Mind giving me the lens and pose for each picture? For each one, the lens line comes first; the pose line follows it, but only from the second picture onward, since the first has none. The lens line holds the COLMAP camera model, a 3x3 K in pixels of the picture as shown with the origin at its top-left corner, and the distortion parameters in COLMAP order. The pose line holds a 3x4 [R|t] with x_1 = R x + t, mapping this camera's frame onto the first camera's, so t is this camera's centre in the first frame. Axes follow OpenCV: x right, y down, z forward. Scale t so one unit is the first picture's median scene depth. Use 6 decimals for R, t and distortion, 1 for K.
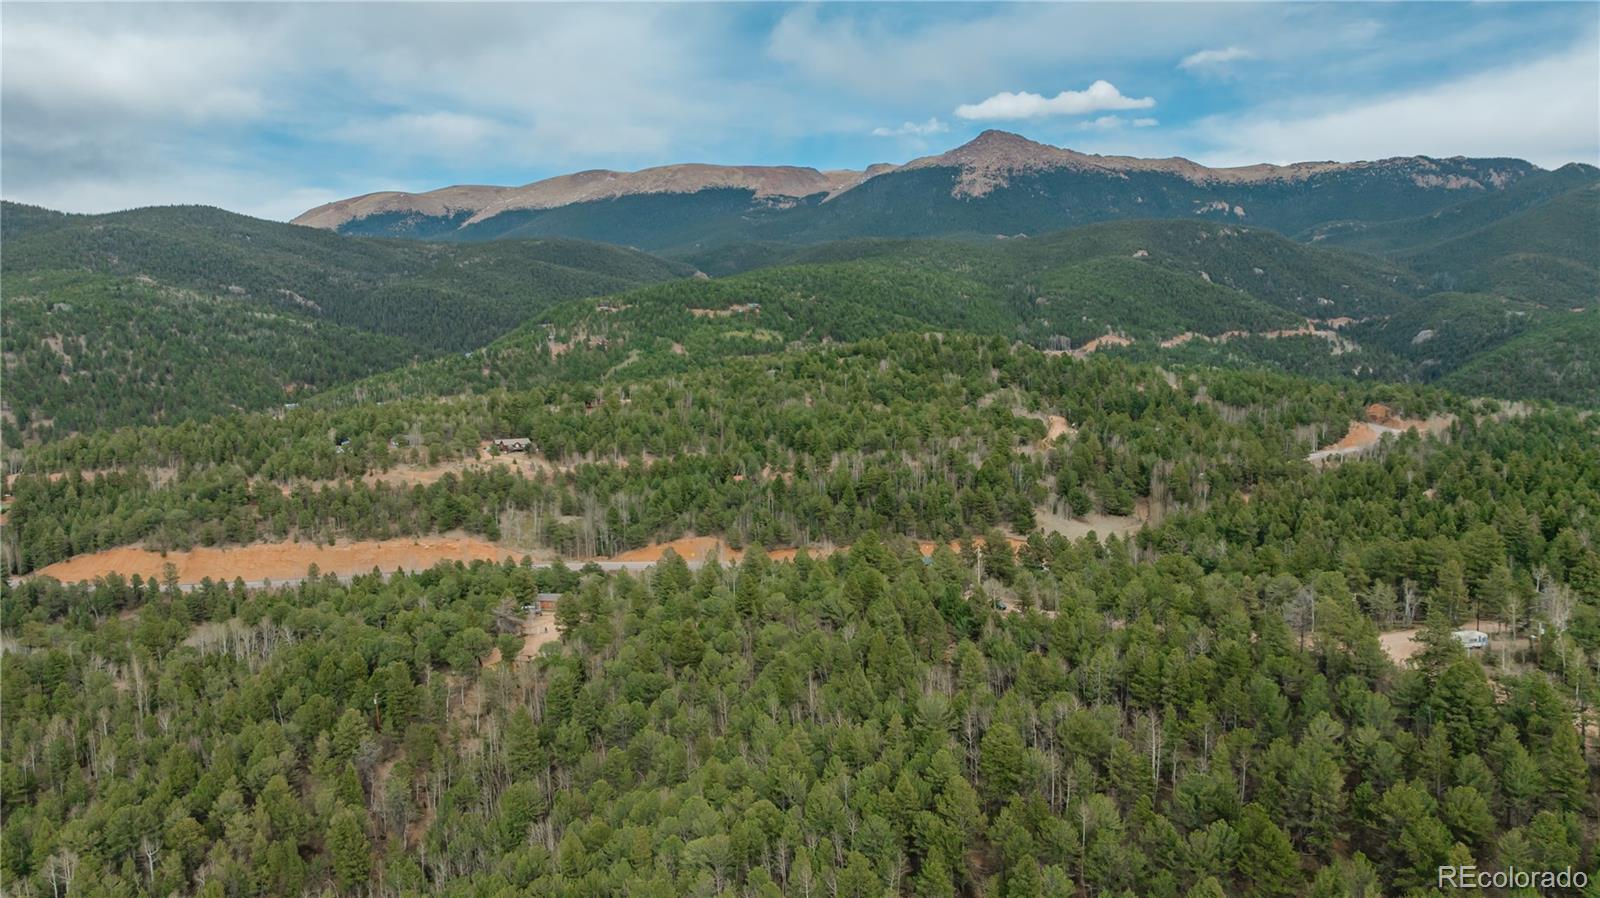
lens RADIAL K [[1120.9, 0, 800.0], [0, 1120.9, 449.0], [0, 0, 1]] dist [-0.045190, 0.032378]
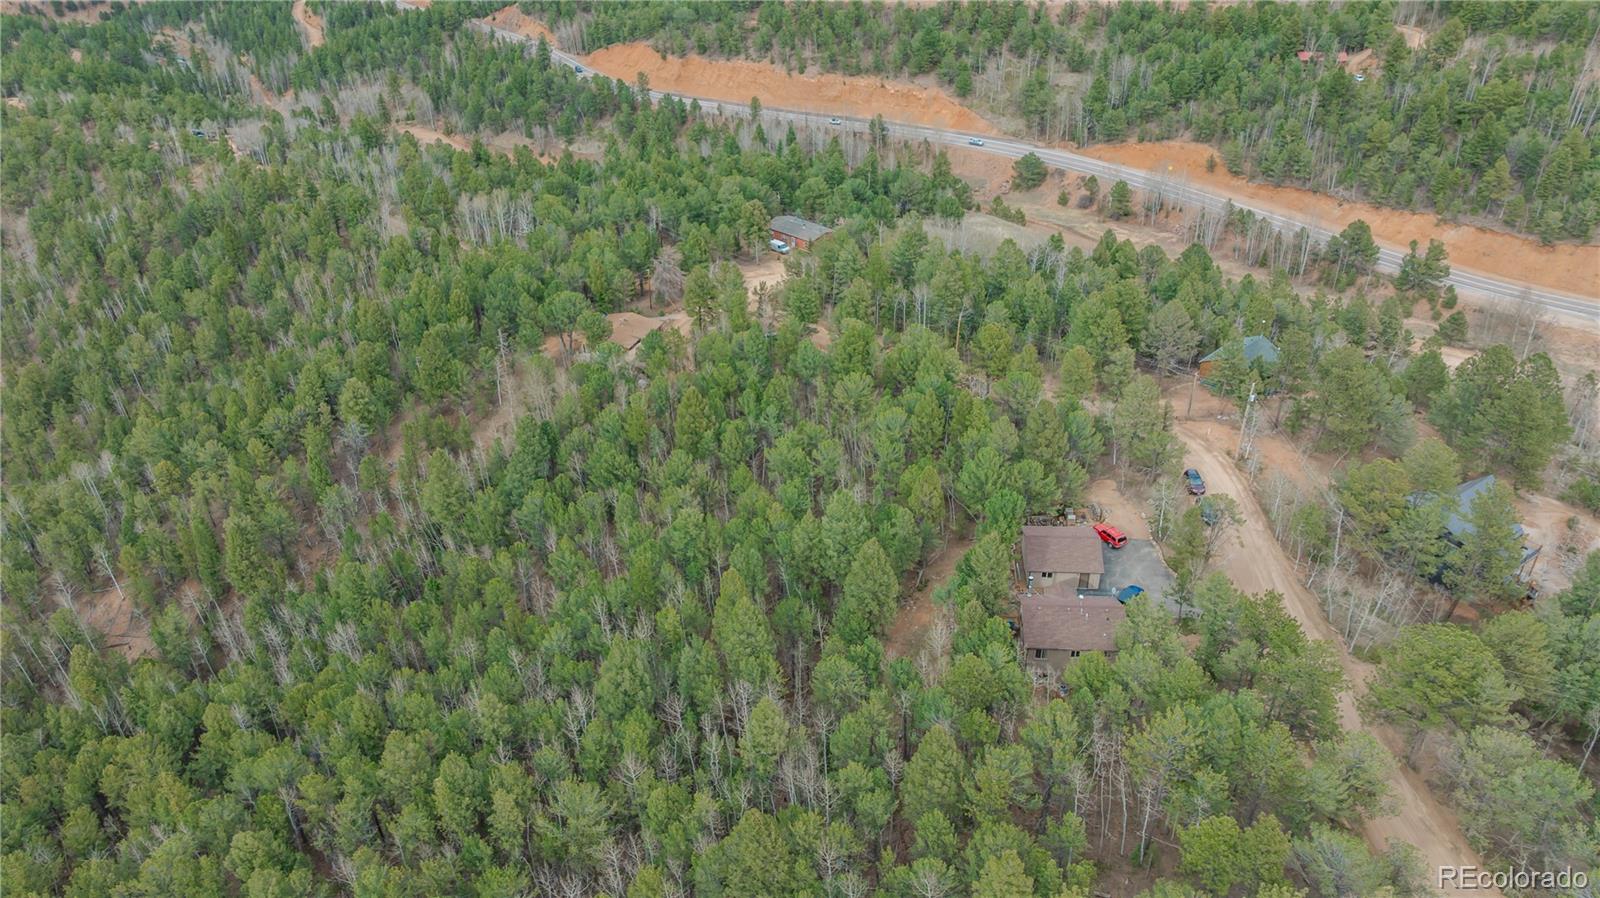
lens RADIAL K [[1111.5, 0, 800.0], [0, 1111.5, 449.0], [0, 0, 1]] dist [0.002033, 0.000817]
pose [[0.764432, 0.339361, -0.548159, 0.166914], [-0.056543, 0.882263, 0.467350, -0.063528], [0.642221, -0.326262, 0.693618, 0.283575]]
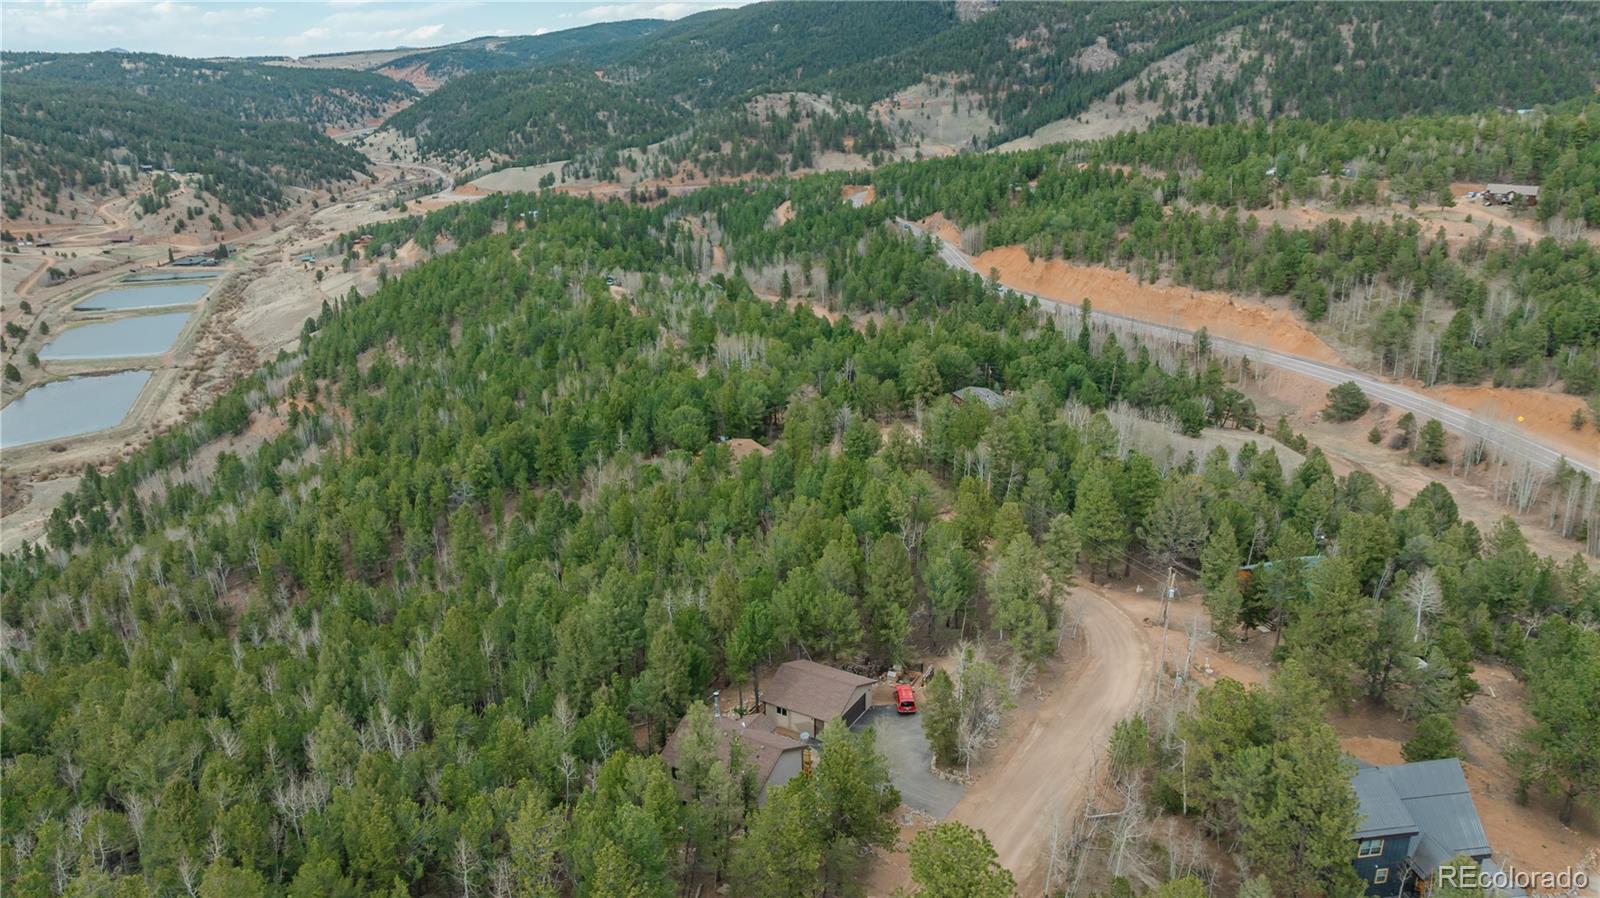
lens RADIAL K [[1130.4, 0, 800.0], [0, 1130.4, 449.0], [0, 0, 1]] dist [-0.065112, 0.083880]
pose [[0.390252, 0.320701, -0.863050, 0.255999], [-0.082592, 0.945791, 0.314100, -0.041492], [0.916996, -0.051297, 0.395584, 0.403955]]
